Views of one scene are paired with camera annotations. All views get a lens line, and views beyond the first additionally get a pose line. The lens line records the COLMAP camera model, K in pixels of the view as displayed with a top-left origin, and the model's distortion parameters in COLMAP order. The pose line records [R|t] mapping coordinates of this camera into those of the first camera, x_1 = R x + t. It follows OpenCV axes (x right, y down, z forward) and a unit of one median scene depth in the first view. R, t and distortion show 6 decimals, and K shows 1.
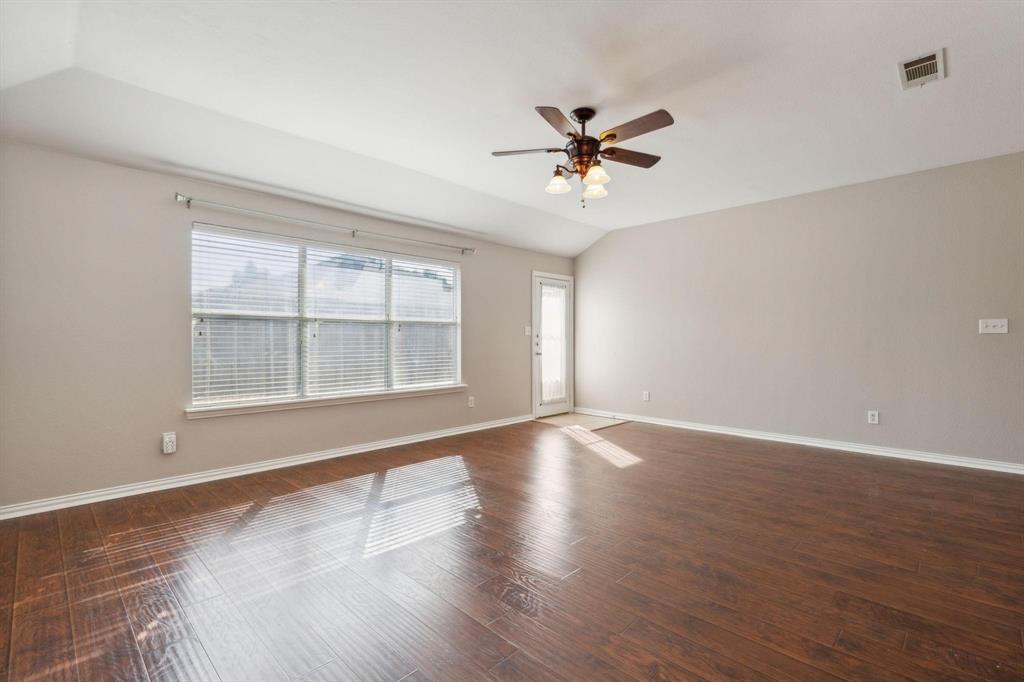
lens RADIAL K [[465.2, 0, 513.5], [0, 465.2, 337.8], [0, 0, 1]] dist [0.018632, -0.000179]
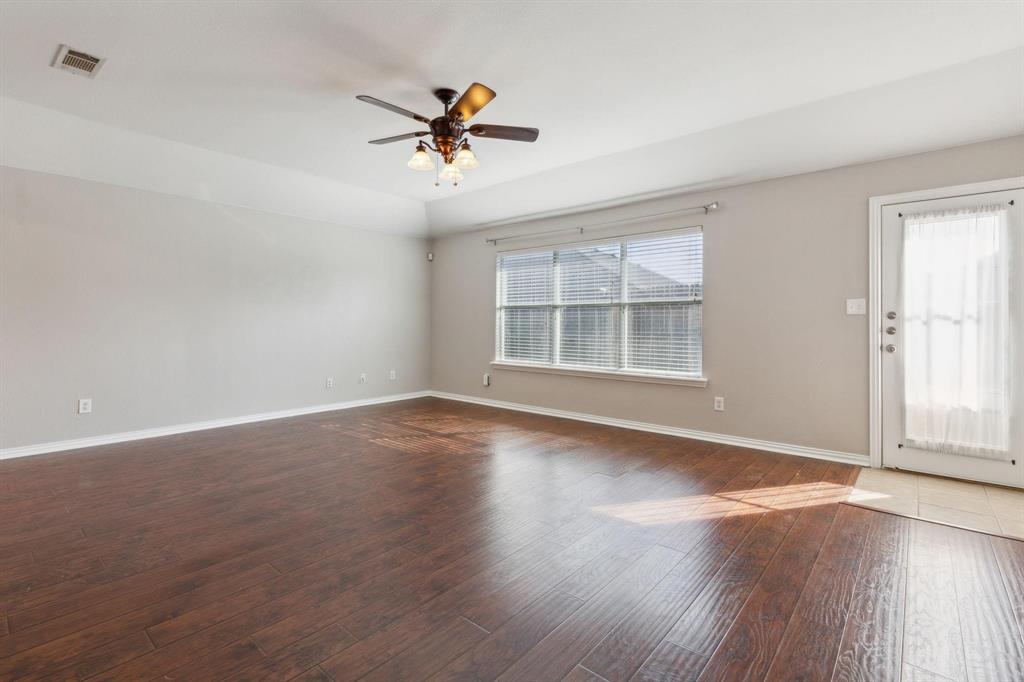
lens RADIAL K [[467.5, 0, 514.9], [0, 467.5, 324.3], [0, 0, 1]] dist [-0.000069, -0.000376]
pose [[0.063602, 0.002419, -0.997972, 0.746413], [0.000624, 0.999997, 0.002464, 0.006362], [0.997975, -0.000780, 0.063601, 0.706148]]
